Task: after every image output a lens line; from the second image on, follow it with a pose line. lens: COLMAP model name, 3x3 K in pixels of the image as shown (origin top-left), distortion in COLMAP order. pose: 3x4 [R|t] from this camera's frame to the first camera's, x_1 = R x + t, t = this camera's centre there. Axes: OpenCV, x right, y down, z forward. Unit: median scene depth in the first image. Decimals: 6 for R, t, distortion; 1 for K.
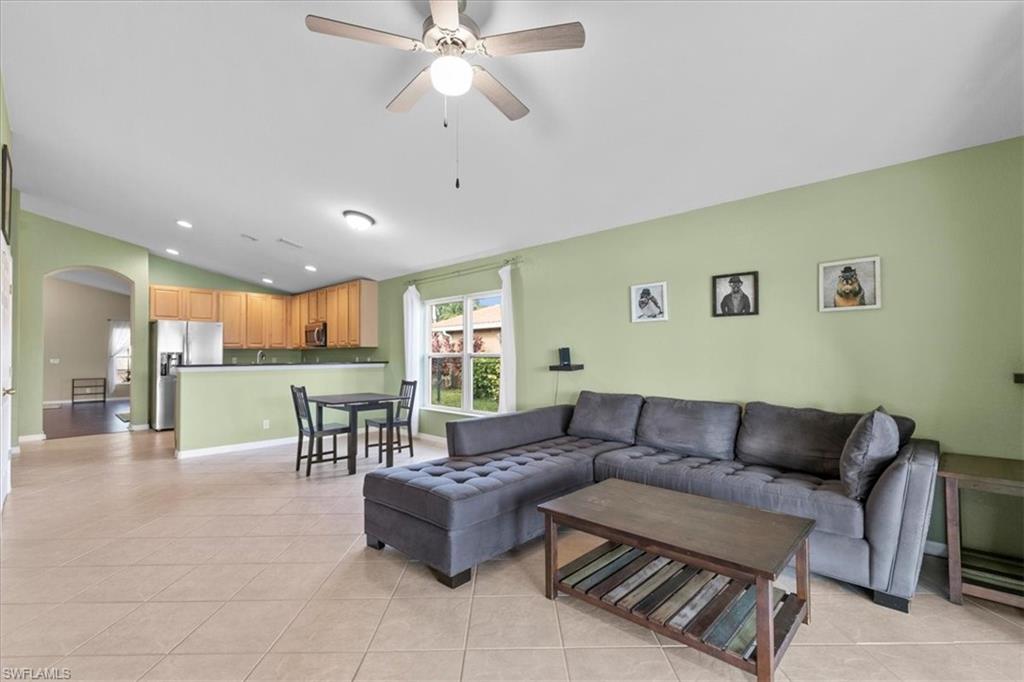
lens RADIAL K [[470.6, 0, 515.5], [0, 470.6, 344.9], [0, 0, 1]] dist [-0.003301, 0.000830]
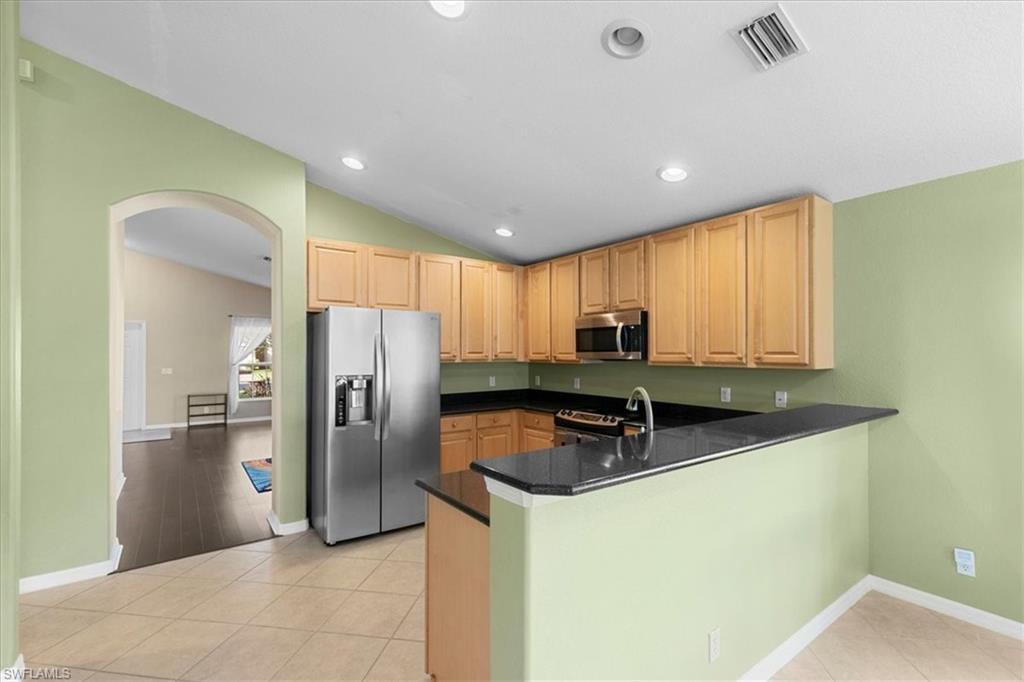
lens RADIAL K [[470.6, 0, 510.6], [0, 470.6, 348.7], [0, 0, 1]] dist [-0.003301, 0.000830]
pose [[0.985426, 0.002695, -0.170081, -0.431802], [-0.000681, 0.999929, 0.011901, -0.014540], [0.170101, -0.011611, 0.985358, 0.489373]]
